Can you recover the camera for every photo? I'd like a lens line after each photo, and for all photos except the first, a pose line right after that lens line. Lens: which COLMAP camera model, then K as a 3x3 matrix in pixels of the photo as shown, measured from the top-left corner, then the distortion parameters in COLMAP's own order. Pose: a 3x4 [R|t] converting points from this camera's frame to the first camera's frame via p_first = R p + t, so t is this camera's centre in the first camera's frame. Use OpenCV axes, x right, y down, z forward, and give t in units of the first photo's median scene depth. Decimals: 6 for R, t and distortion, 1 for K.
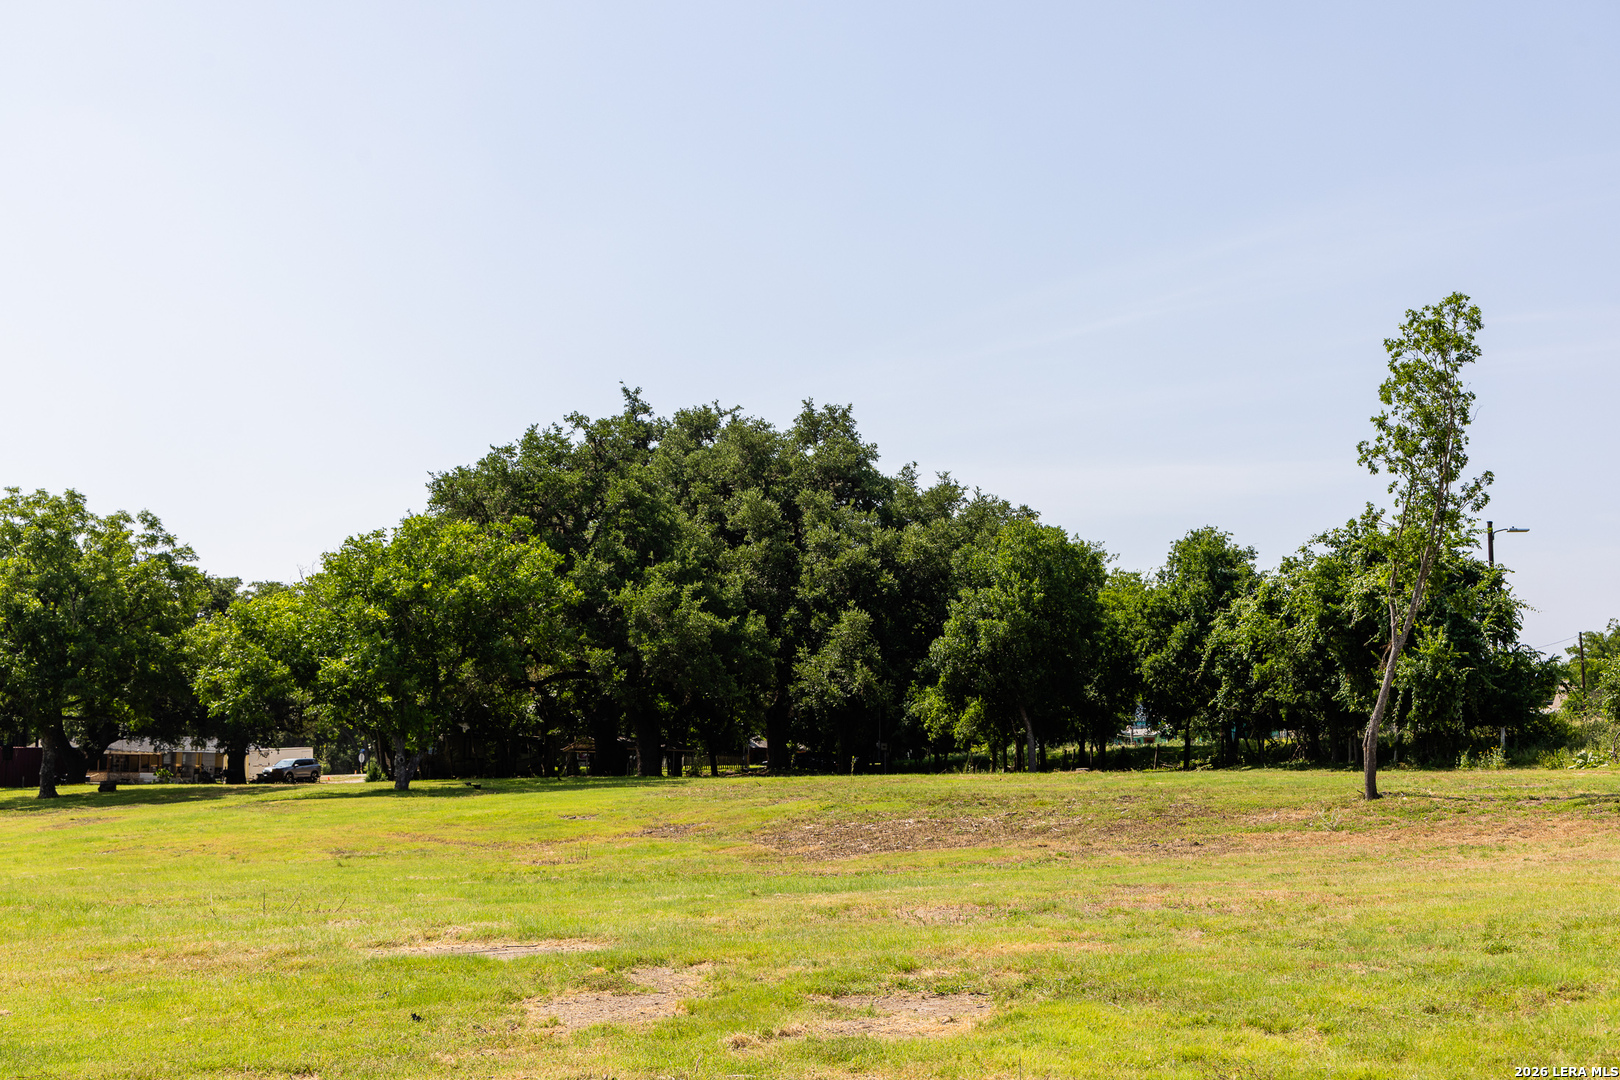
lens RADIAL K [[2119.5, 0, 810.3], [0, 2119.5, 542.6], [0, 0, 1]] dist [0.069679, 0.000000]
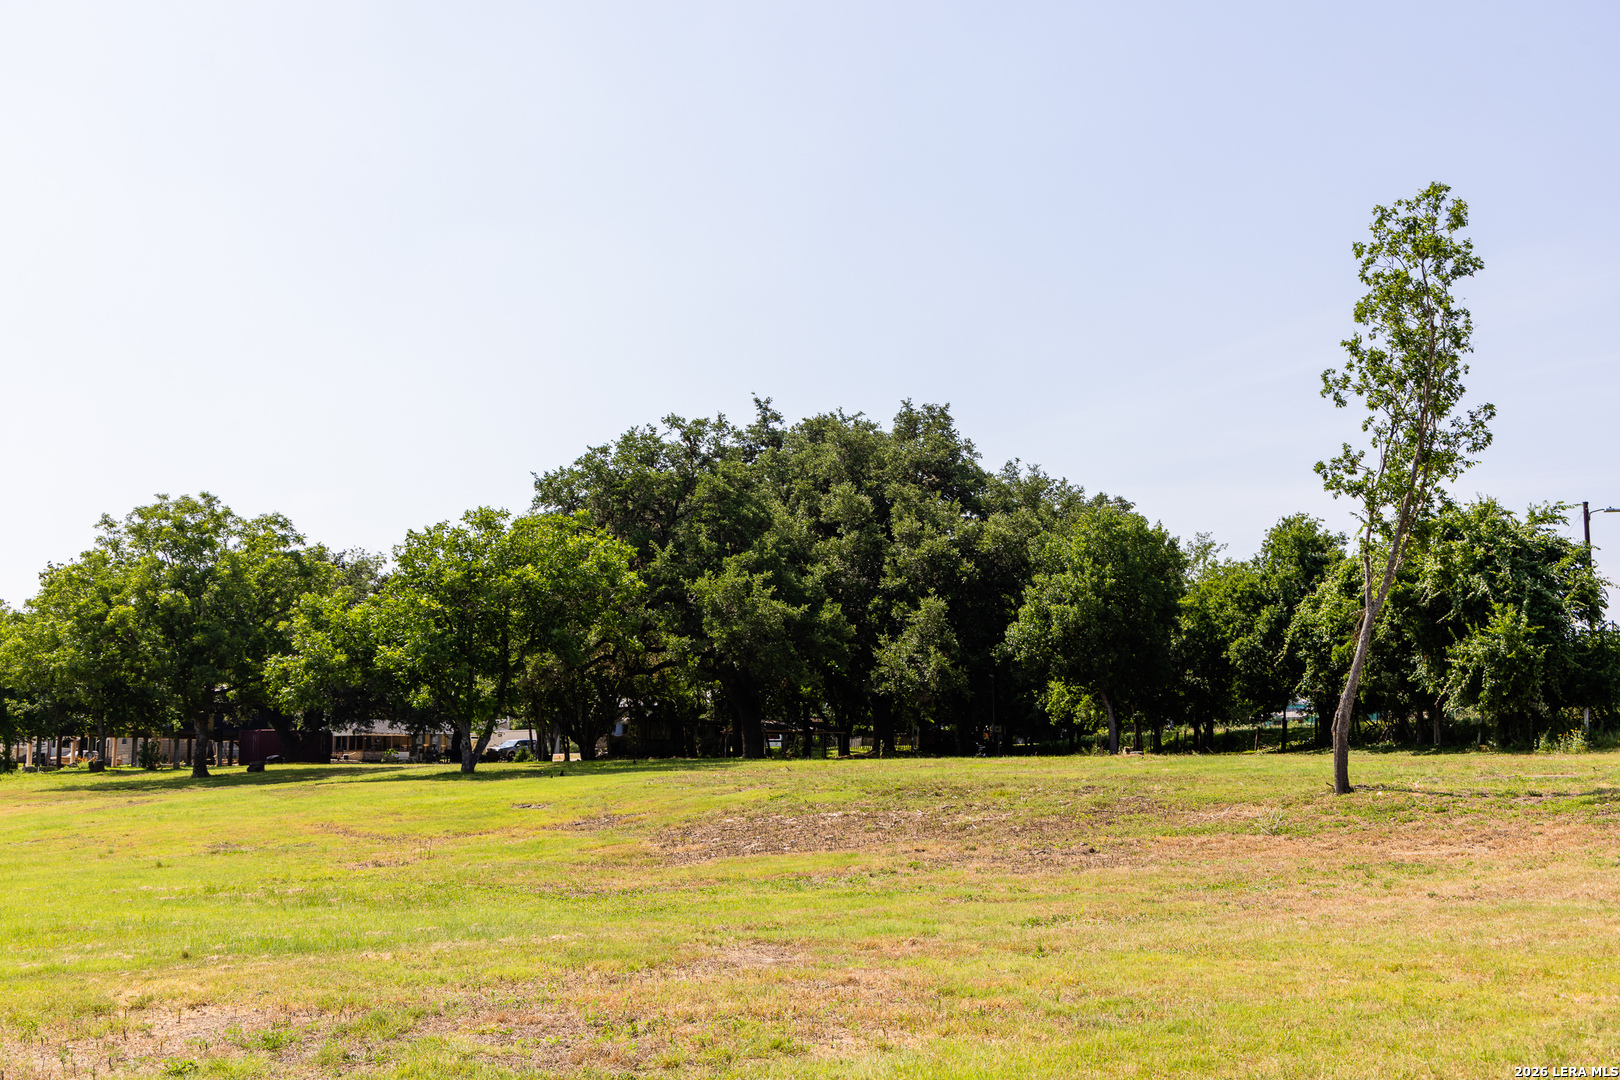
lens RADIAL K [[1788.0, 0, 793.8], [0, 1788.0, 575.2], [0, 0, 1]] dist [0.025945, 0.000000]
pose [[0.990742, -0.013542, -0.135081, 0.073011], [0.014964, 0.999843, 0.009522, 0.012088], [0.134931, -0.011455, 0.990789, 0.135531]]
